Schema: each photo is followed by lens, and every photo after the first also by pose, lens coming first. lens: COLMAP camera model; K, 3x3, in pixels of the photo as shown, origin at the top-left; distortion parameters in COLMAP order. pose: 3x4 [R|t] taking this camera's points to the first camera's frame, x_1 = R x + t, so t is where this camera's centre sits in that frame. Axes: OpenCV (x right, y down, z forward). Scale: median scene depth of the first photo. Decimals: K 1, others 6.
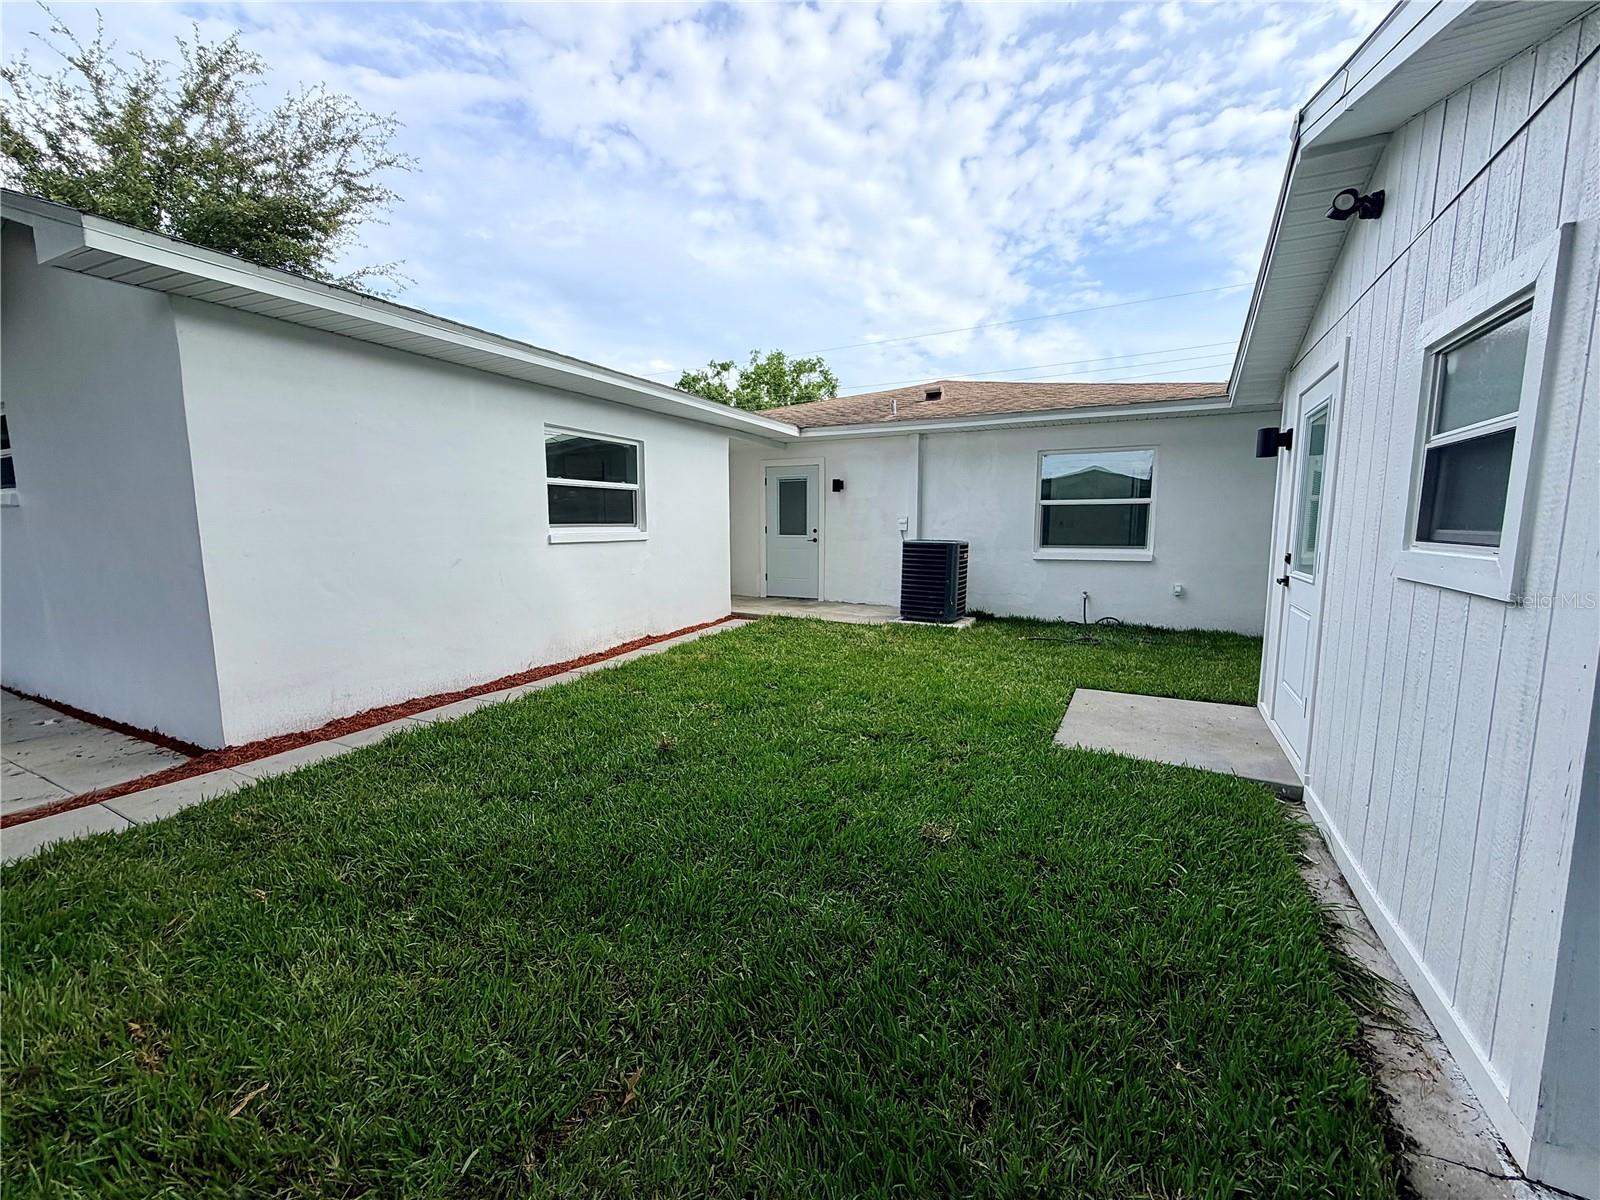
lens RADIAL K [[640.6, 0, 794.8], [0, 640.6, 601.7], [0, 0, 1]] dist [0.001559, -0.000009]
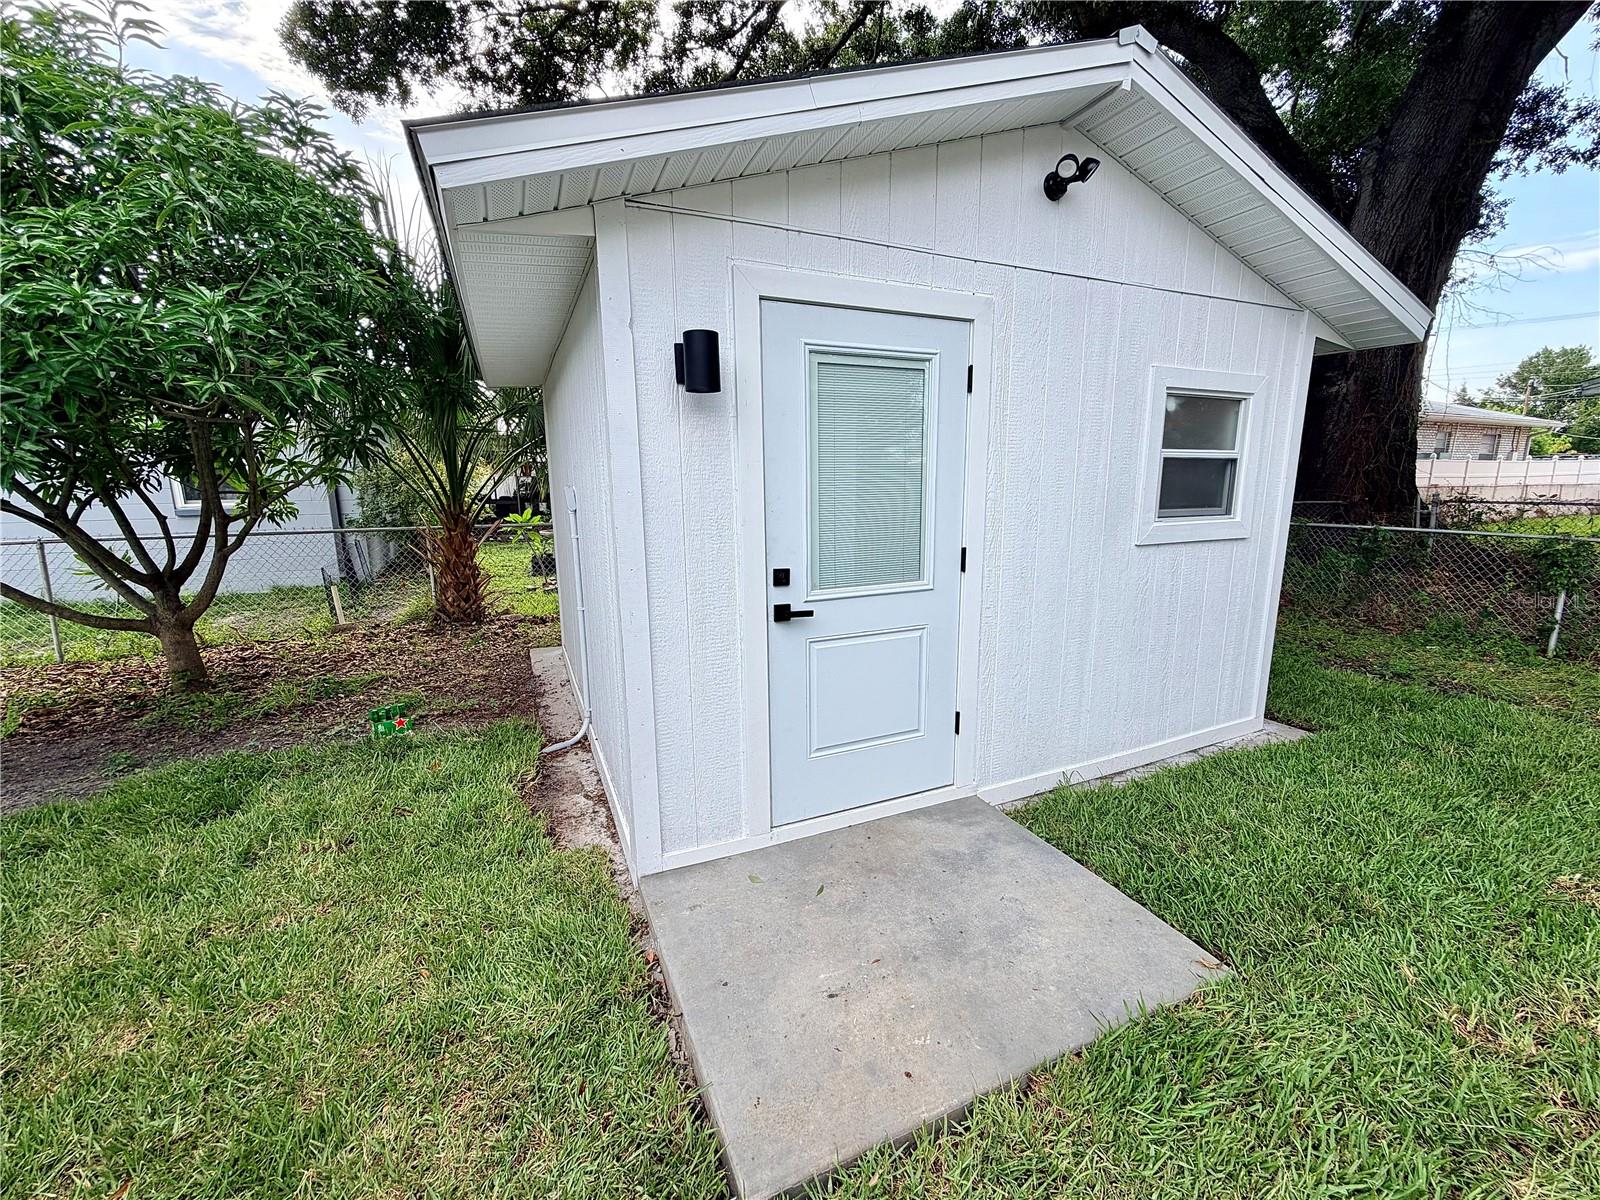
lens RADIAL K [[640.6, 0, 794.8], [0, 640.6, 601.7], [0, 0, 1]] dist [0.001559, -0.000009]
pose [[-0.798682, -0.093113, 0.594506, 0.426294], [0.086166, 0.960078, 0.266130, -0.222335], [-0.595553, 0.263779, -0.758774, 1.590201]]
